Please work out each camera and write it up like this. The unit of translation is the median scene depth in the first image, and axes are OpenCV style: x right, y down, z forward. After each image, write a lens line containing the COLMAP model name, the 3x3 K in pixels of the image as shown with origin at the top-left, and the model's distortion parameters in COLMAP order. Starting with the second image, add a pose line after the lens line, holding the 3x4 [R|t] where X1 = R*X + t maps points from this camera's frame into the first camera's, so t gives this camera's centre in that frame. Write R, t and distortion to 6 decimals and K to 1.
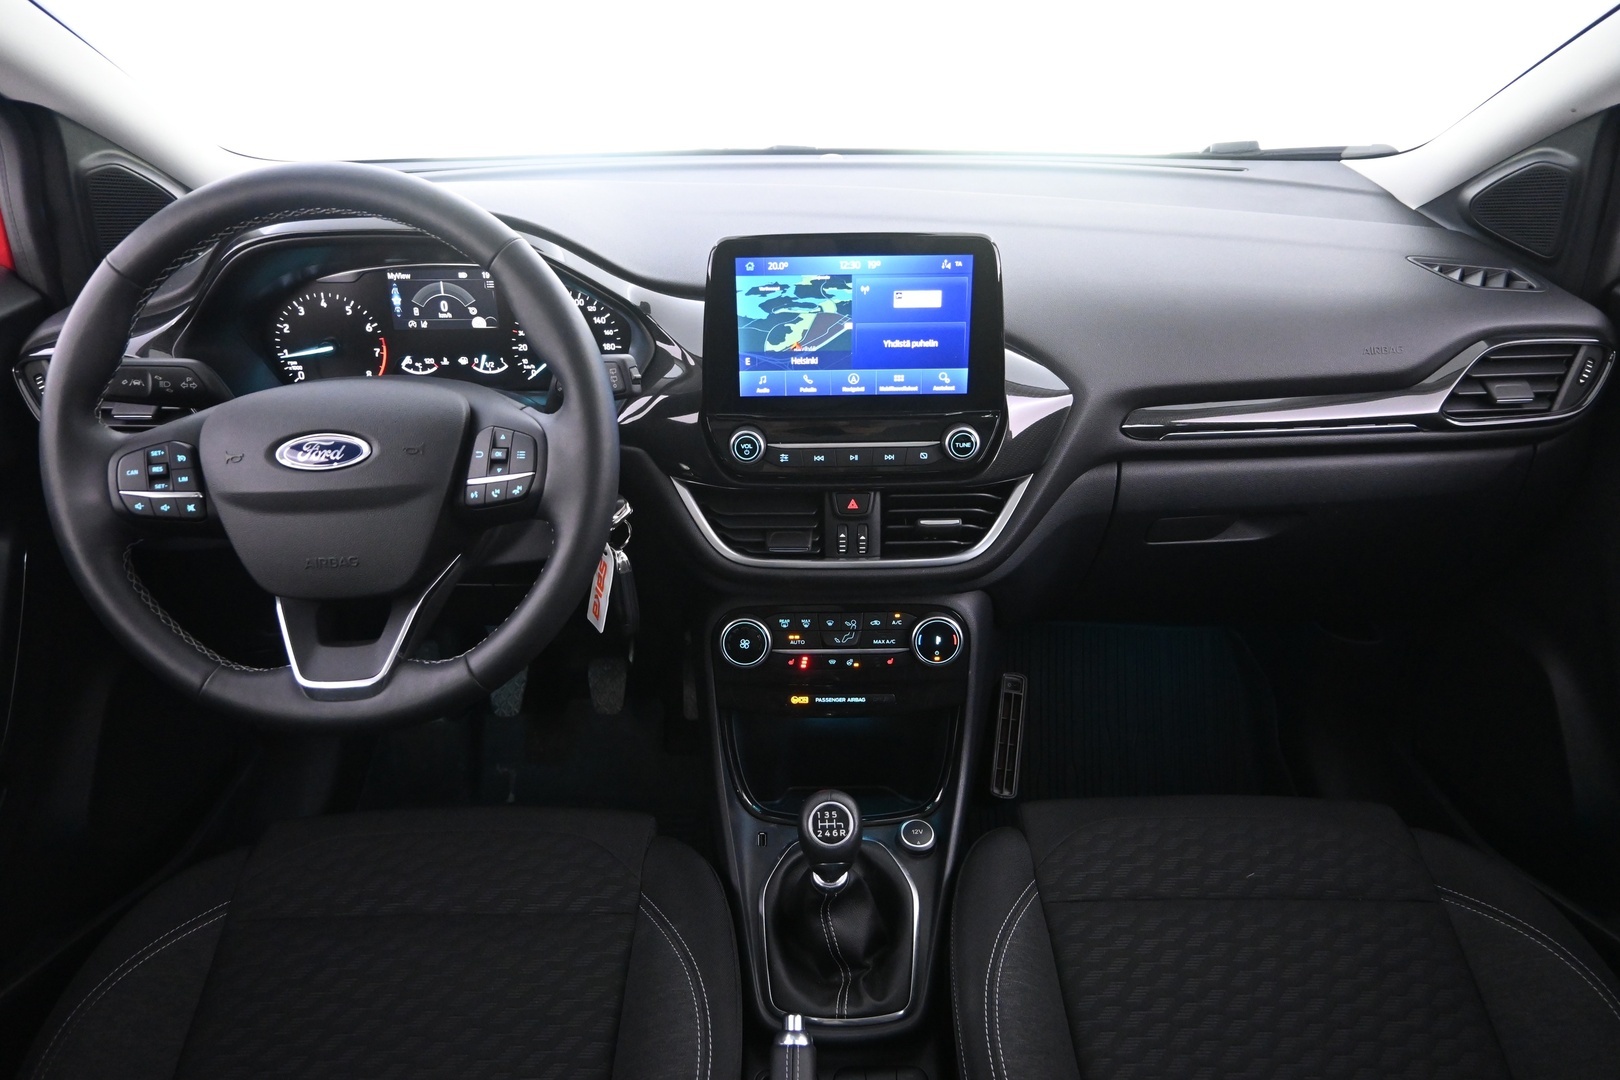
lens RADIAL K [[1126.6, 0, 813.9], [0, 1126.6, 537.1], [0, 0, 1]] dist [0.007567, 0.004505]
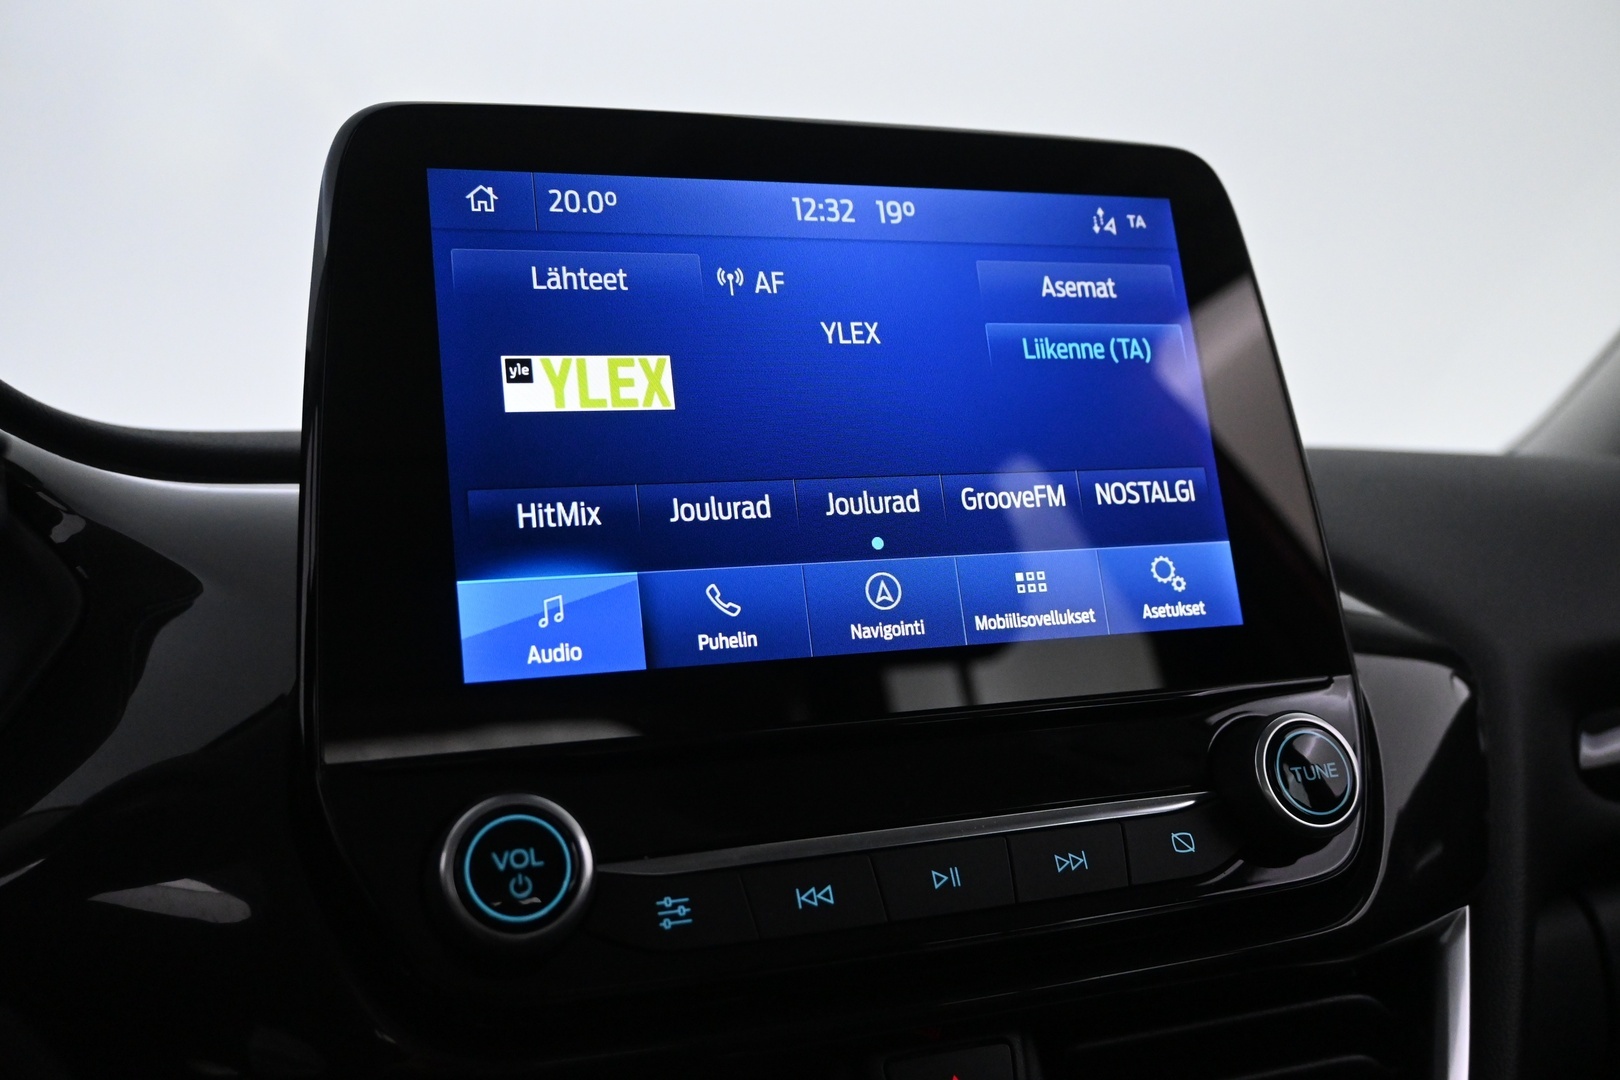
lens RADIAL K [[1494.5, 0, 815.9], [0, 1494.5, 538.9], [0, 0, 1]] dist [-0.013195, 0.000000]
pose [[0.939929, -0.032823, 0.339788, -0.105751], [0.221026, 0.817077, -0.532479, 0.039274], [-0.260155, 0.575594, 0.775249, 0.737592]]
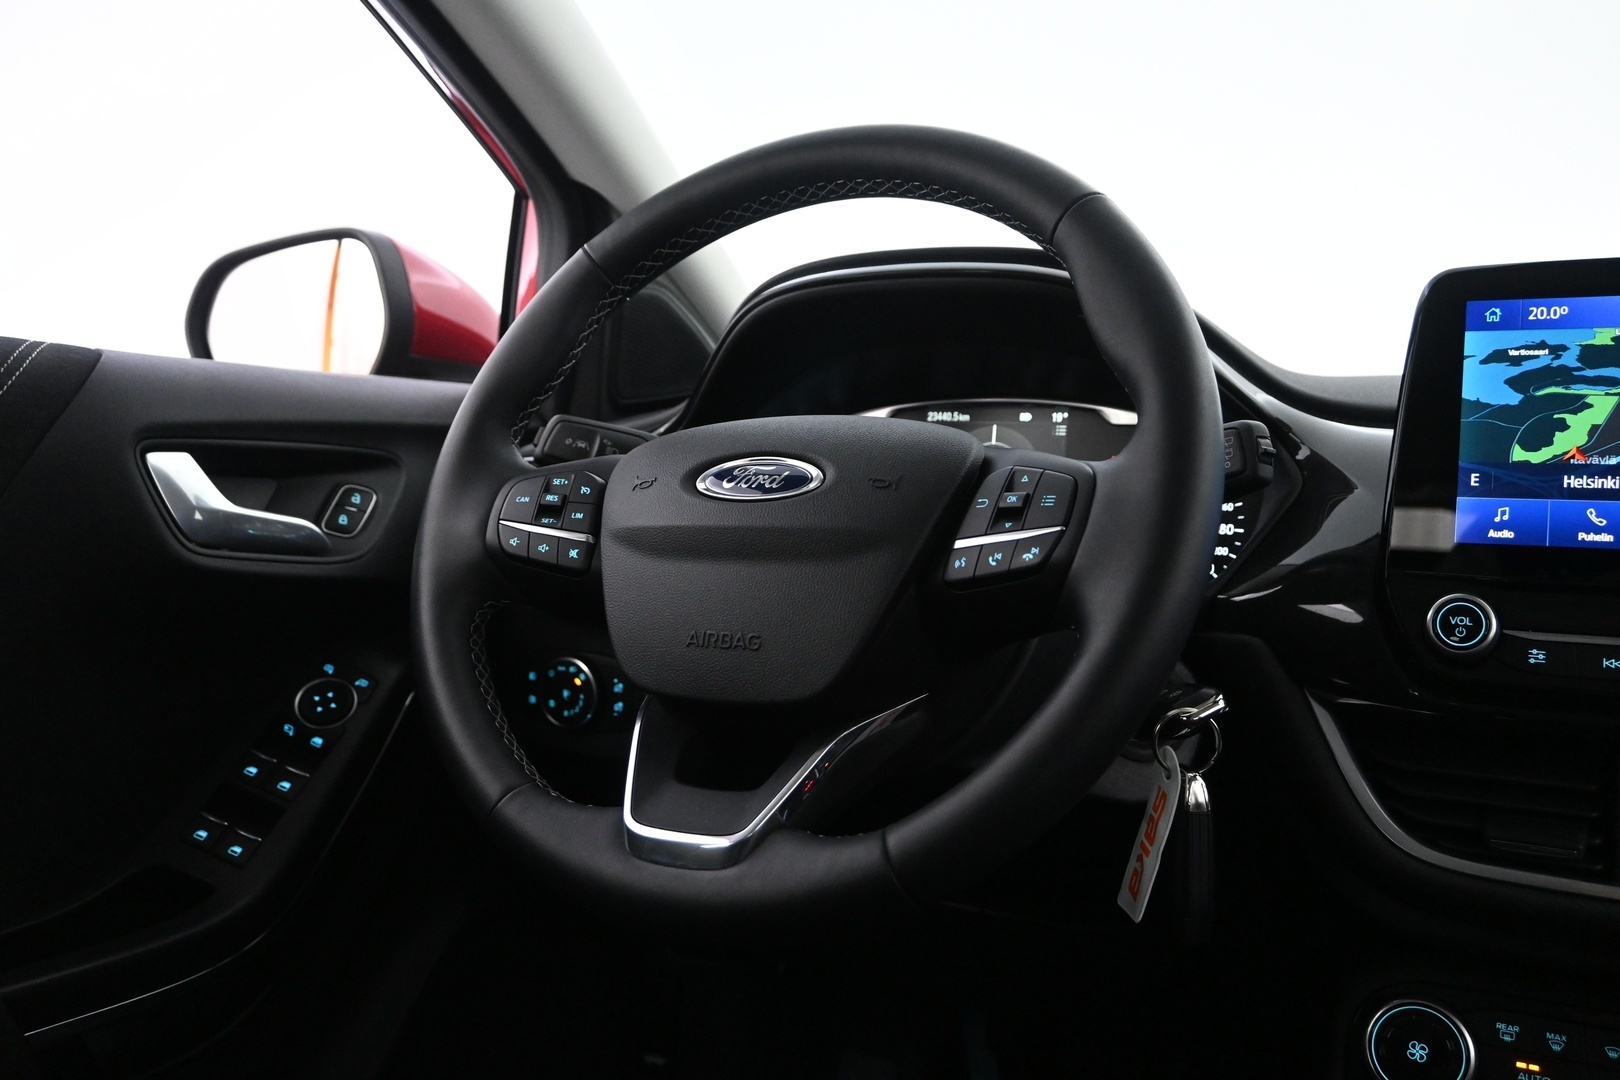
lens RADIAL K [[1359.0, 0, 804.8], [0, 1359.0, 528.2], [0, 0, 1]] dist [-0.009314, 0.000773]
pose [[0.878742, 0.052720, -0.474377, -0.031137], [-0.252062, 0.895243, -0.367430, 0.202677], [0.405312, 0.442449, 0.799976, 0.342911]]
